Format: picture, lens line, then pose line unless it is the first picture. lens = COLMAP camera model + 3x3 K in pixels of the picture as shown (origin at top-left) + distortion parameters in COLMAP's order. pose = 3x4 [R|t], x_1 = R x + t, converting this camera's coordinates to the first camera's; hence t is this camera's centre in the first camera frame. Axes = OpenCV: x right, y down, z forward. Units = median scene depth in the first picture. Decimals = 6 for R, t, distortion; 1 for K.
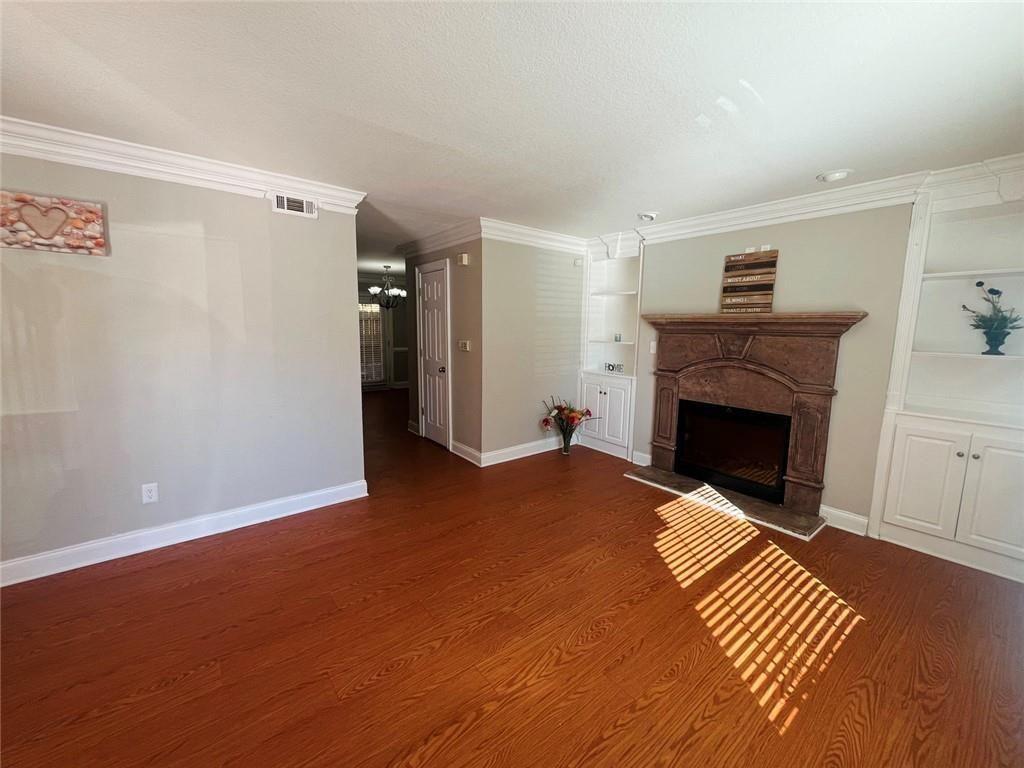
lens RADIAL K [[411.9, 0, 509.6], [0, 411.9, 380.5], [0, 0, 1]] dist [-0.003740, 0.000171]
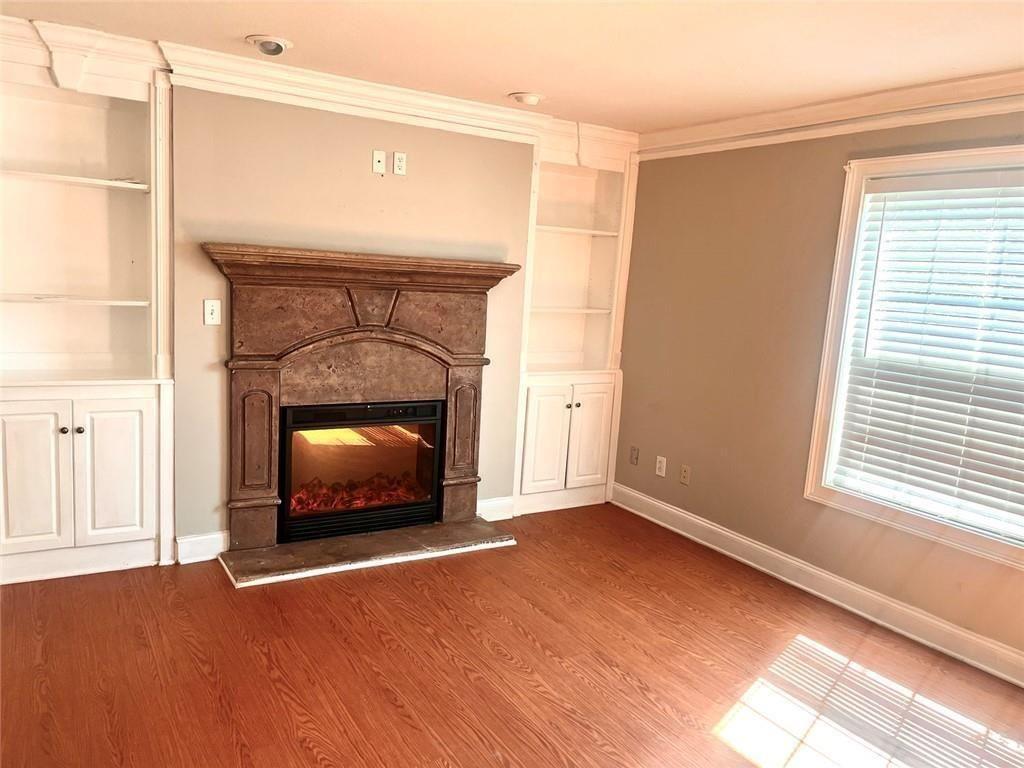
lens RADIAL K [[776.6, 0, 512.4], [0, 776.6, 388.1], [0, 0, 1]] dist [0.065928, -0.088054]
pose [[0.117810, -0.153832, 0.981049, -0.624014], [0.075671, 0.986447, 0.145592, -0.119396], [-0.990149, 0.057085, 0.127853, 0.653048]]
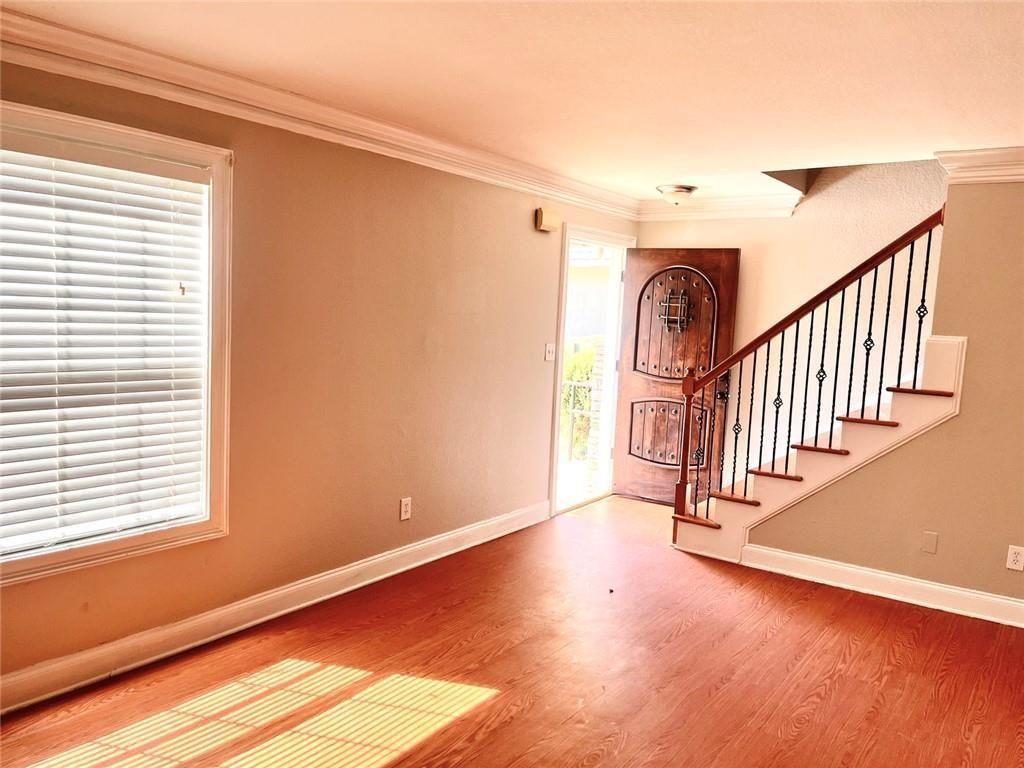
lens RADIAL K [[778.4, 0, 515.8], [0, 778.4, 389.1], [0, 0, 1]] dist [0.011116, 0.002472]
pose [[-0.959133, -0.029927, -0.281367, 0.158616], [-0.096489, 0.969381, 0.225809, -0.172404], [0.265994, 0.243730, -0.932654, 1.127549]]
